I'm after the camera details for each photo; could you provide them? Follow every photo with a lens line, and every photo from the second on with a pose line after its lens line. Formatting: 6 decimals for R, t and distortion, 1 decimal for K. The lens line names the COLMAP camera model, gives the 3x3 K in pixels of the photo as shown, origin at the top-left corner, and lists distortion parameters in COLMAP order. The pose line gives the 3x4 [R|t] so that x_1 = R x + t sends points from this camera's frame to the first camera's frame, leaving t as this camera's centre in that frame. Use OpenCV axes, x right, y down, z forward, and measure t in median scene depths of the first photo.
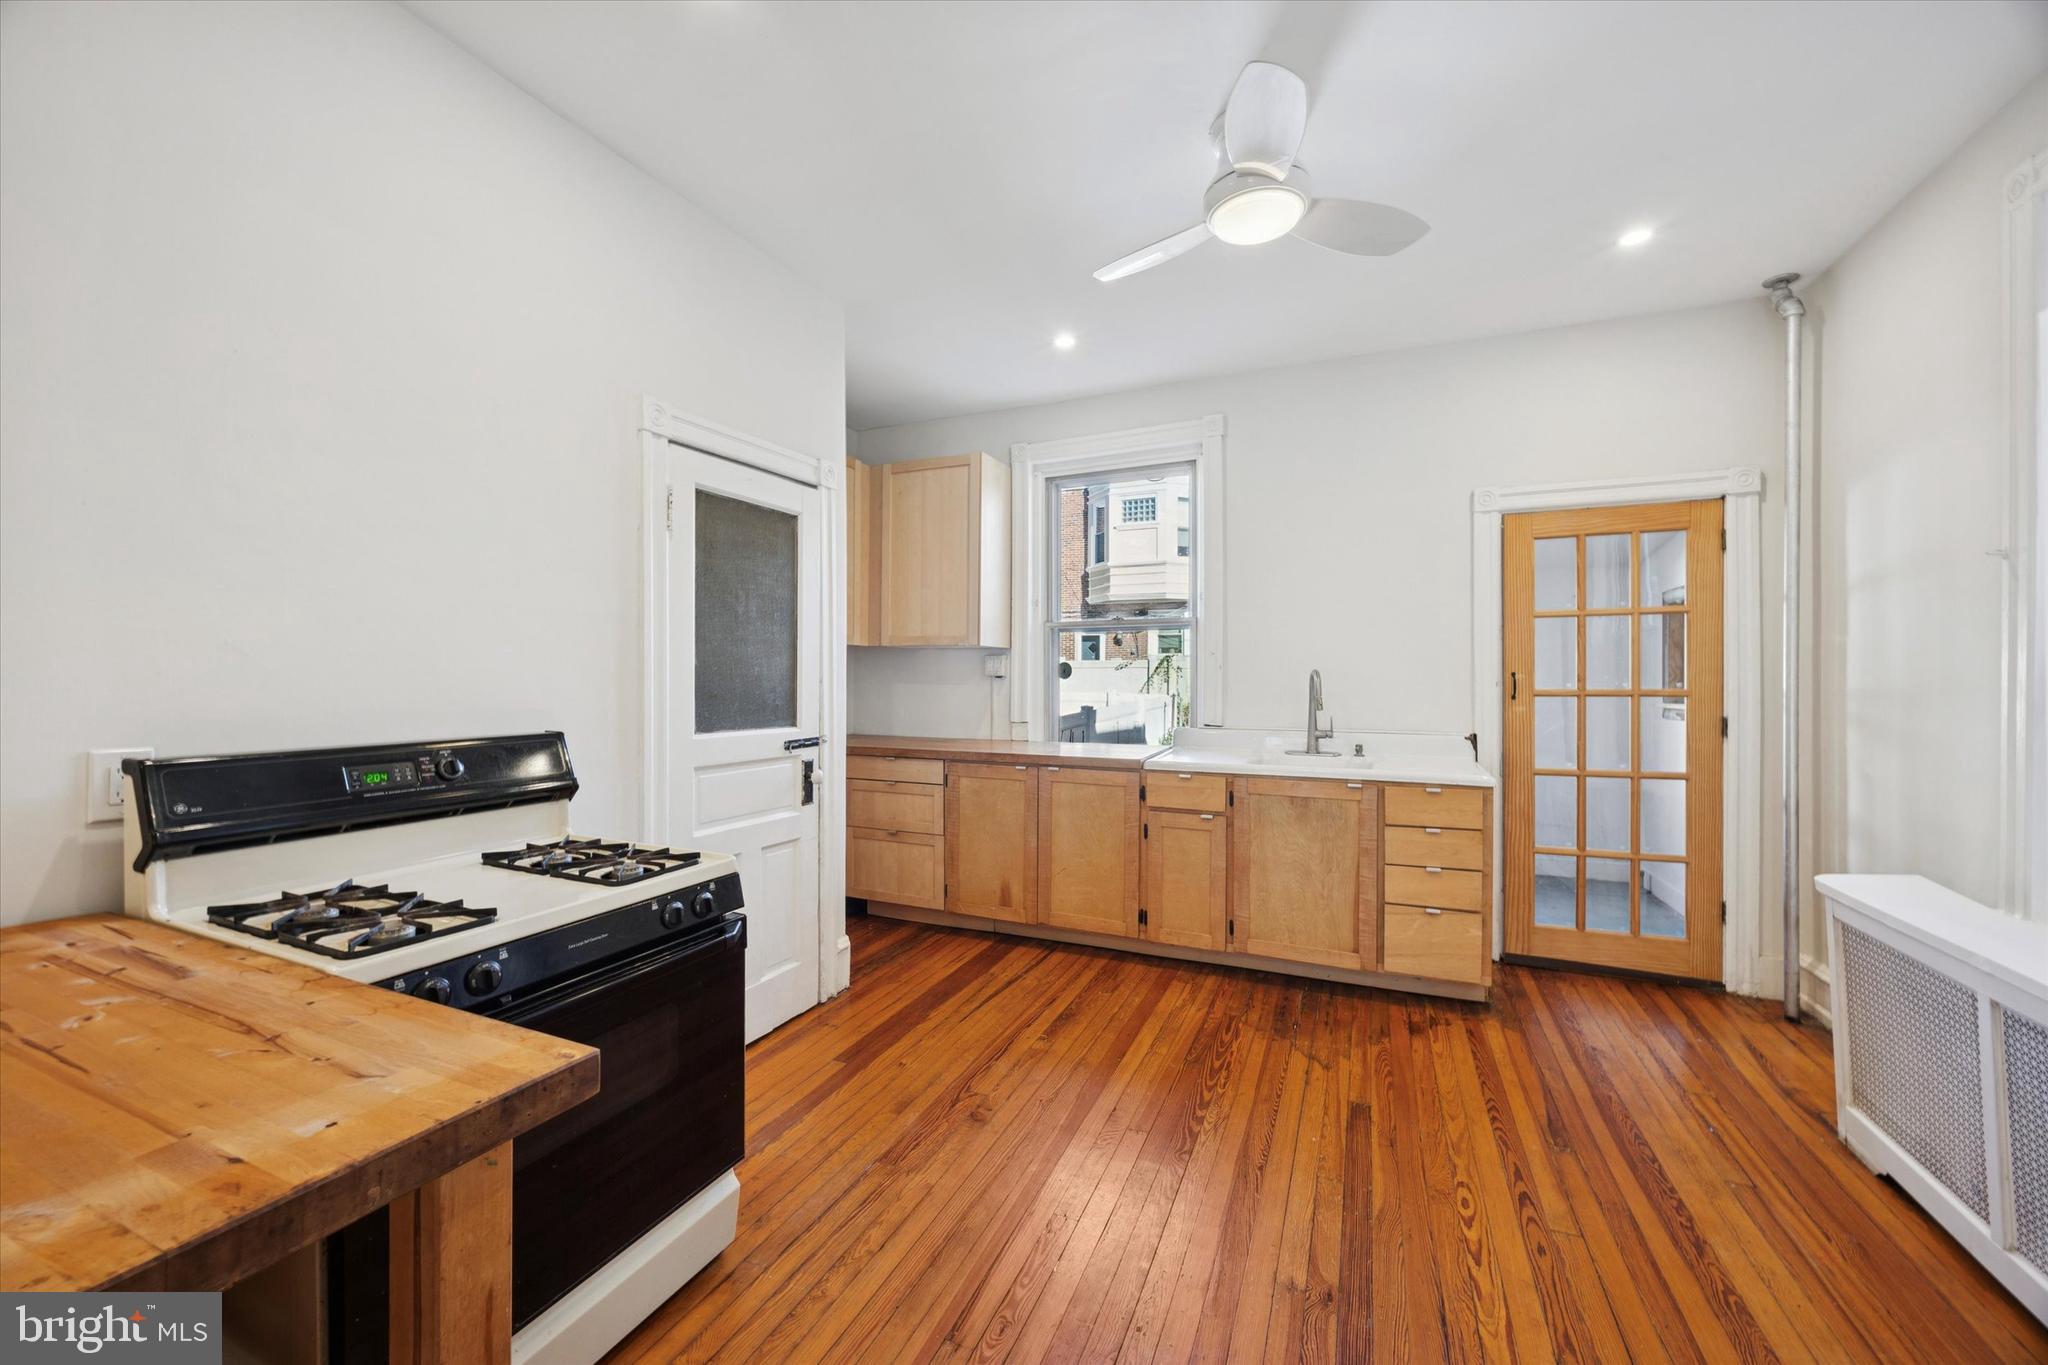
lens RADIAL K [[778.4, 0, 1013.2], [0, 778.4, 689.1], [0, 0, 1]] dist [-0.007013, 0.000227]
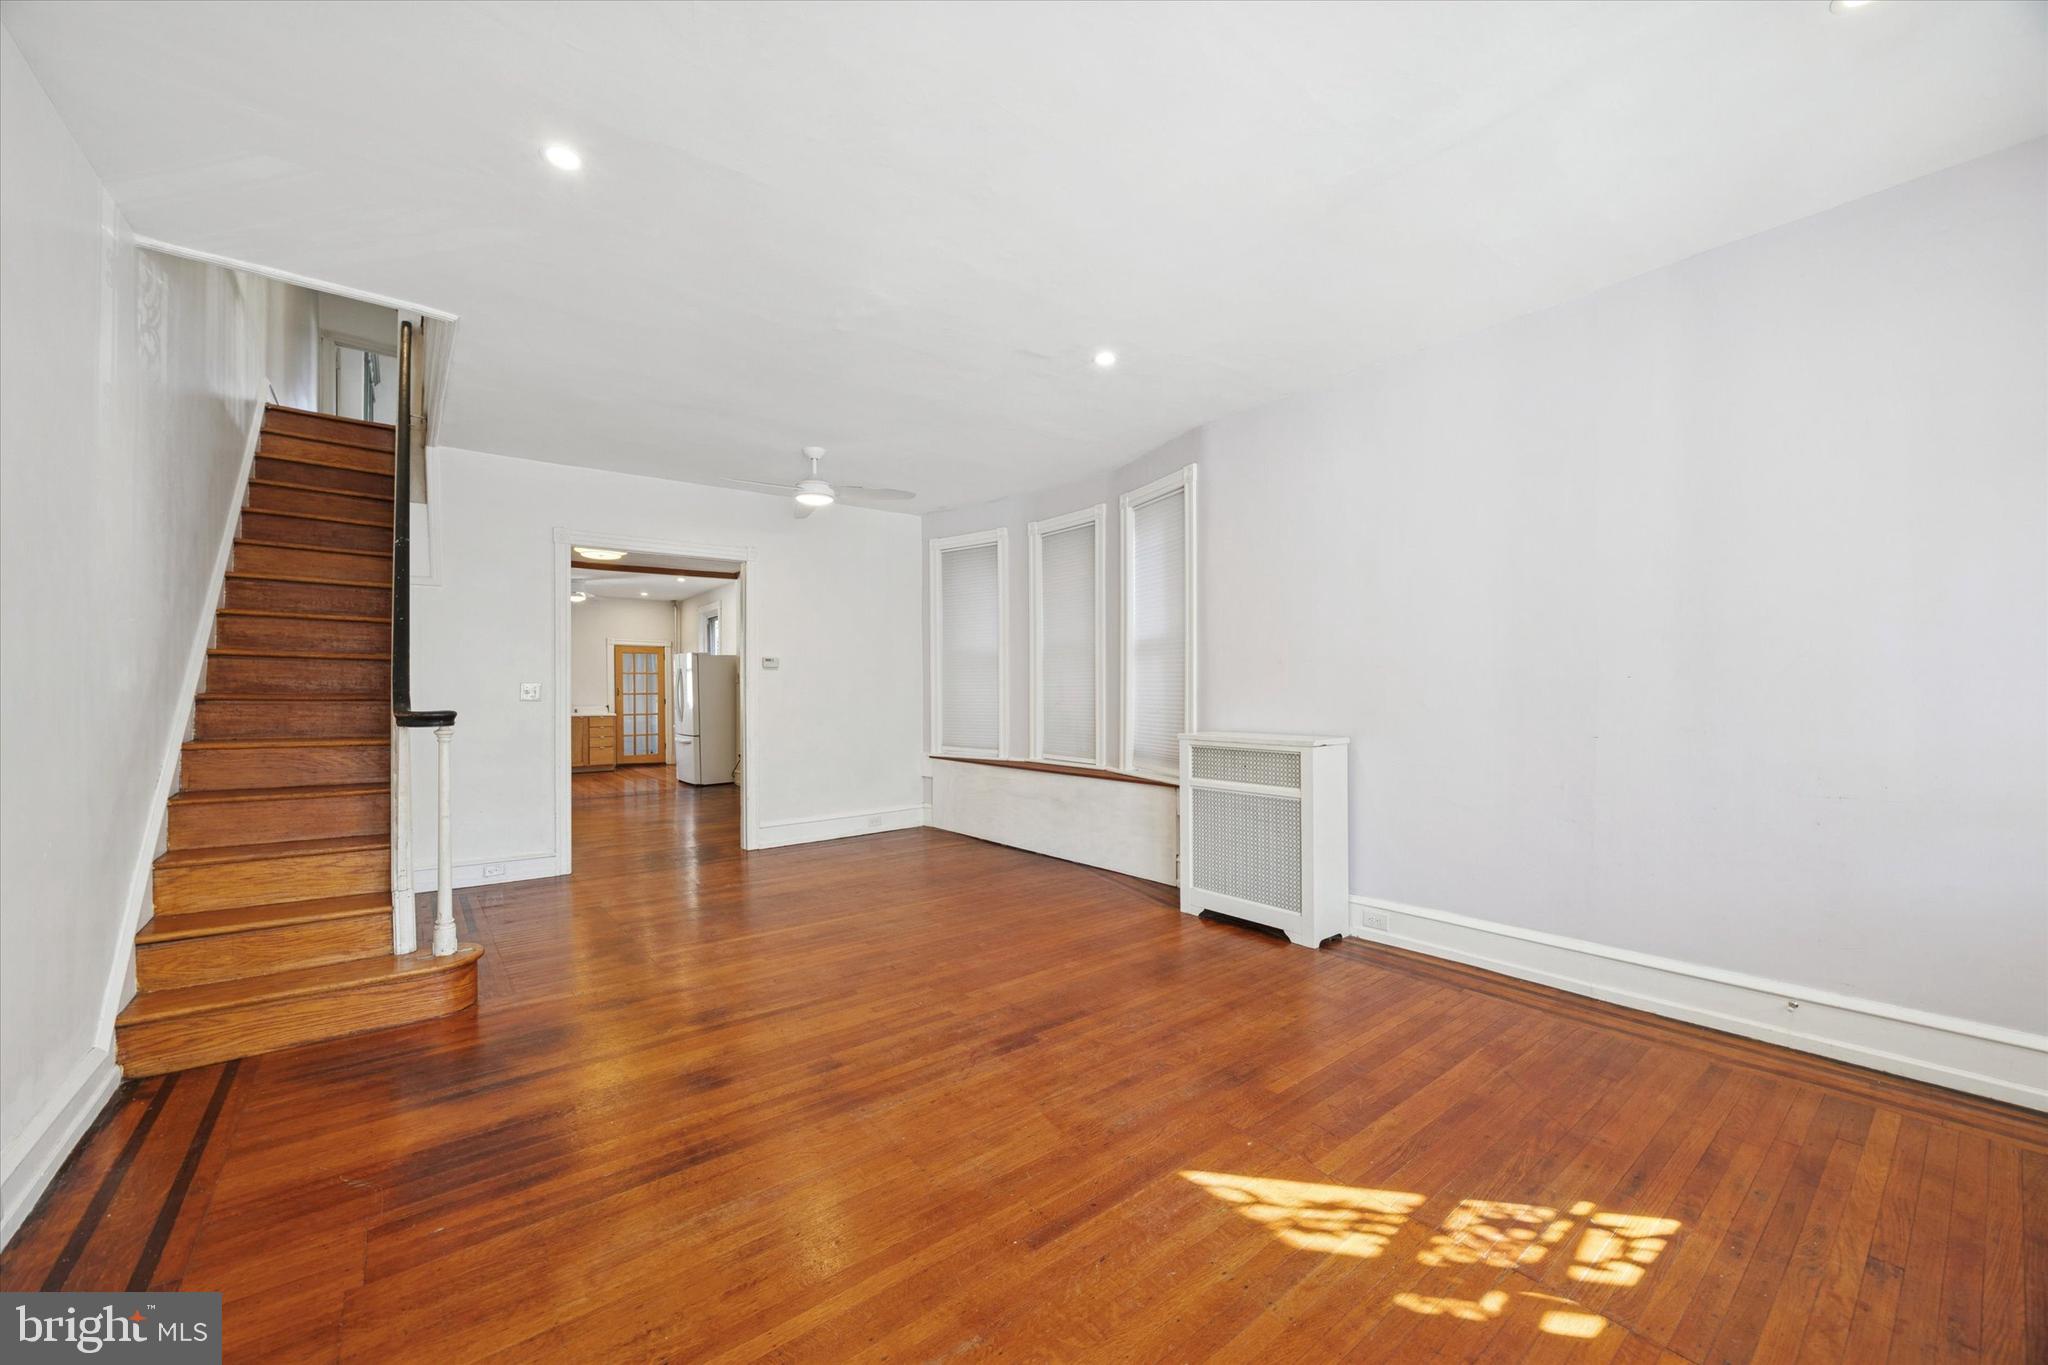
lens RADIAL K [[778.4, 0, 1014.3], [0, 778.4, 699.8], [0, 0, 1]] dist [-0.007013, 0.000227]
pose [[0.461991, -0.005544, 0.886867, -1.848806], [0.010416, 0.999945, 0.000824, 0.052753], [-0.886823, 0.008857, 0.462024, -2.497099]]
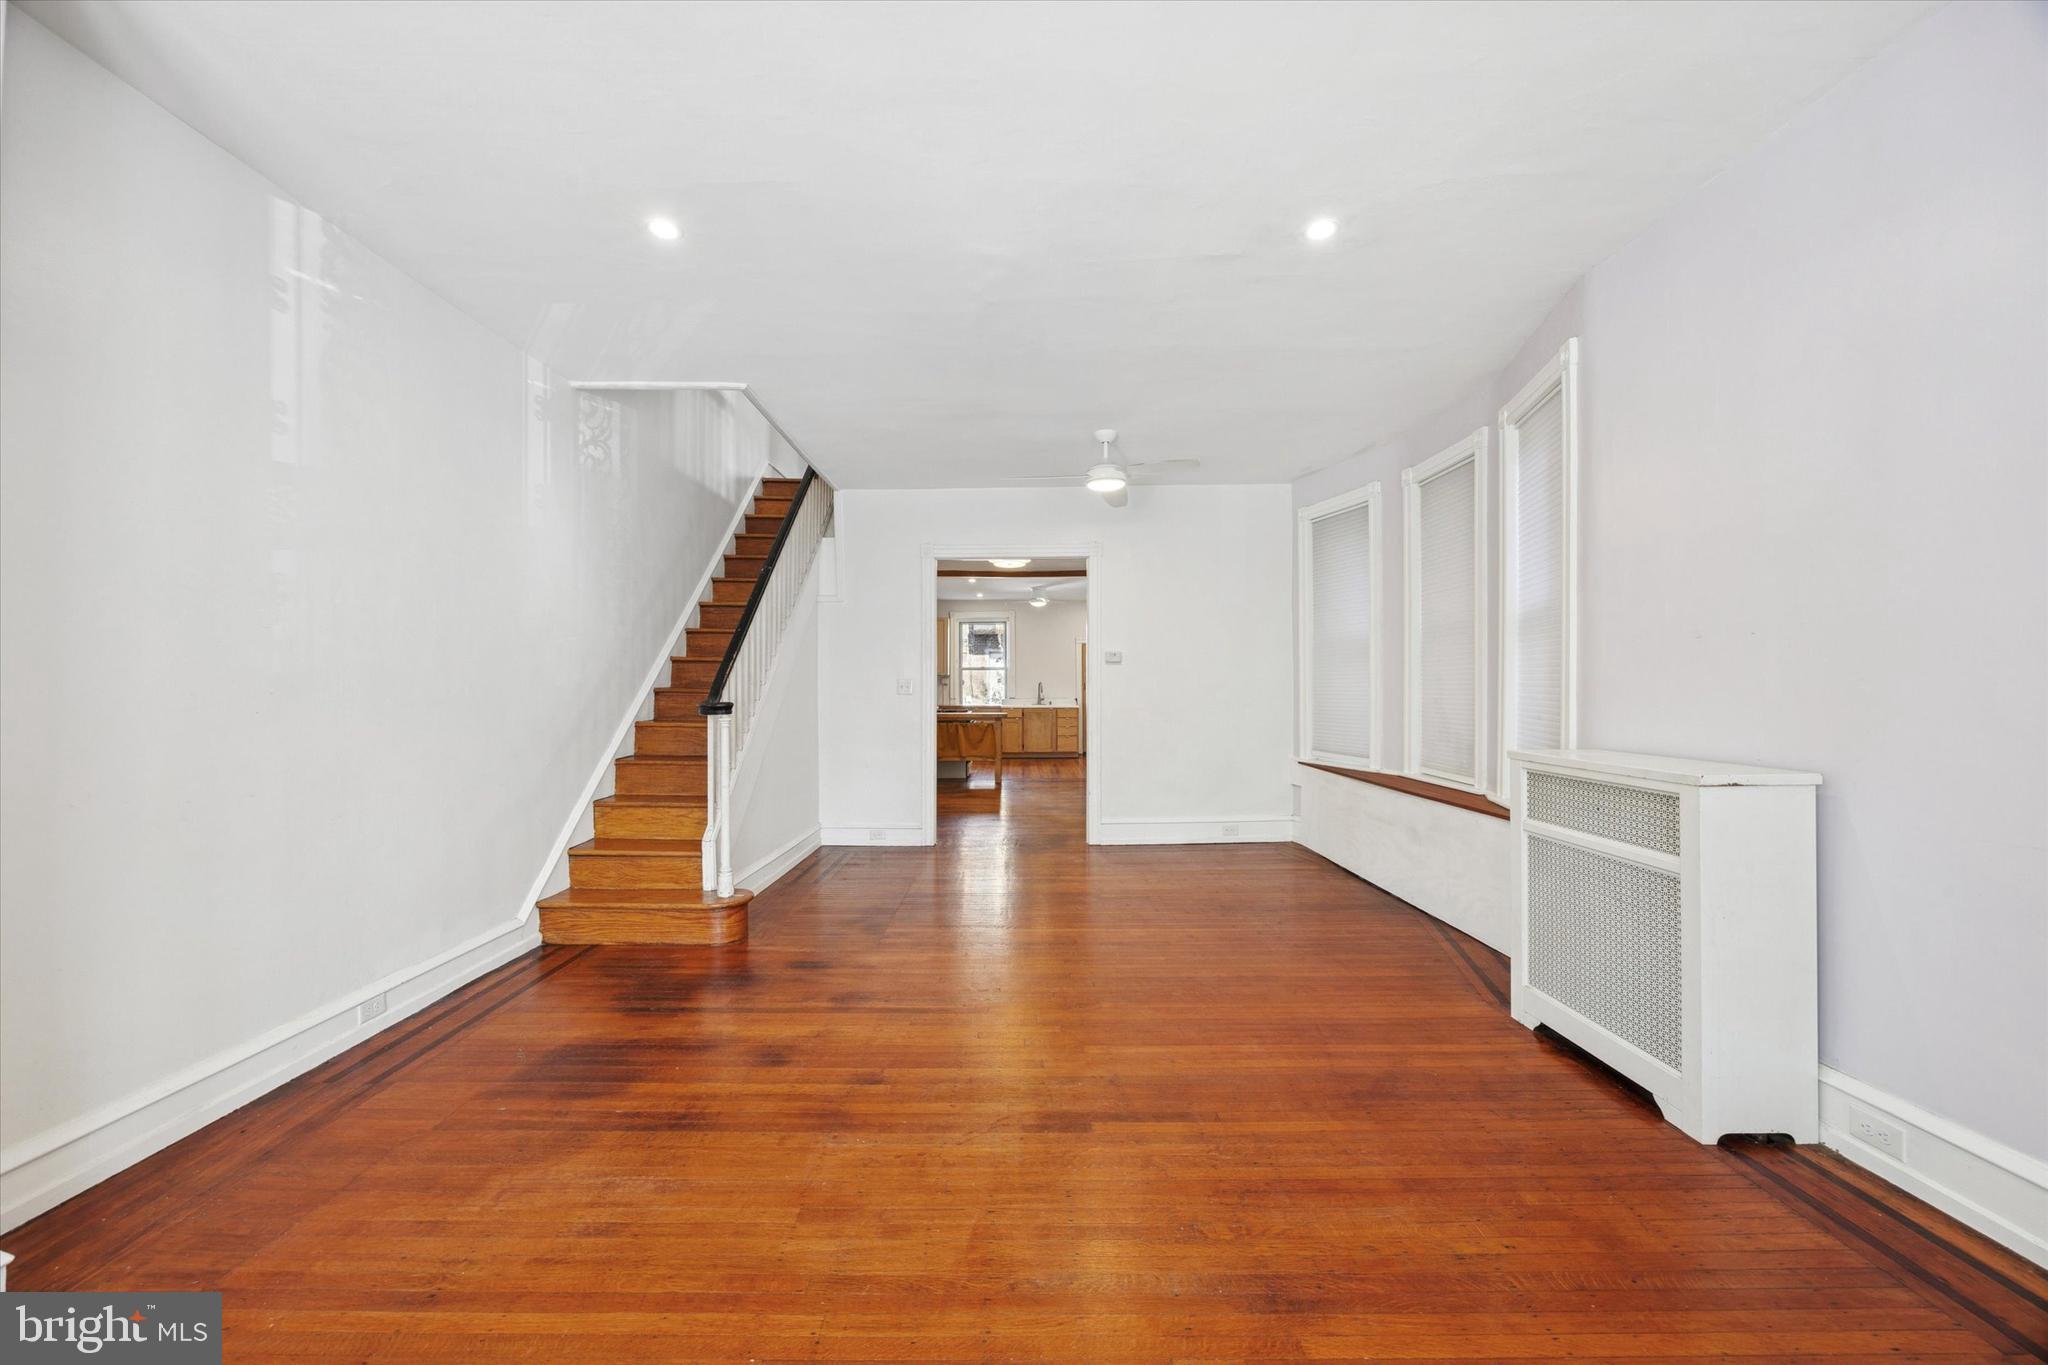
lens RADIAL K [[778.4, 0, 1015.7], [0, 778.4, 694.7], [0, 0, 1]] dist [-0.007013, 0.000227]
pose [[0.912247, -0.000009, 0.409641, -1.427323], [0.001394, 0.999994, -0.003084, 0.053165], [-0.409639, 0.003384, 0.912241, -2.703462]]
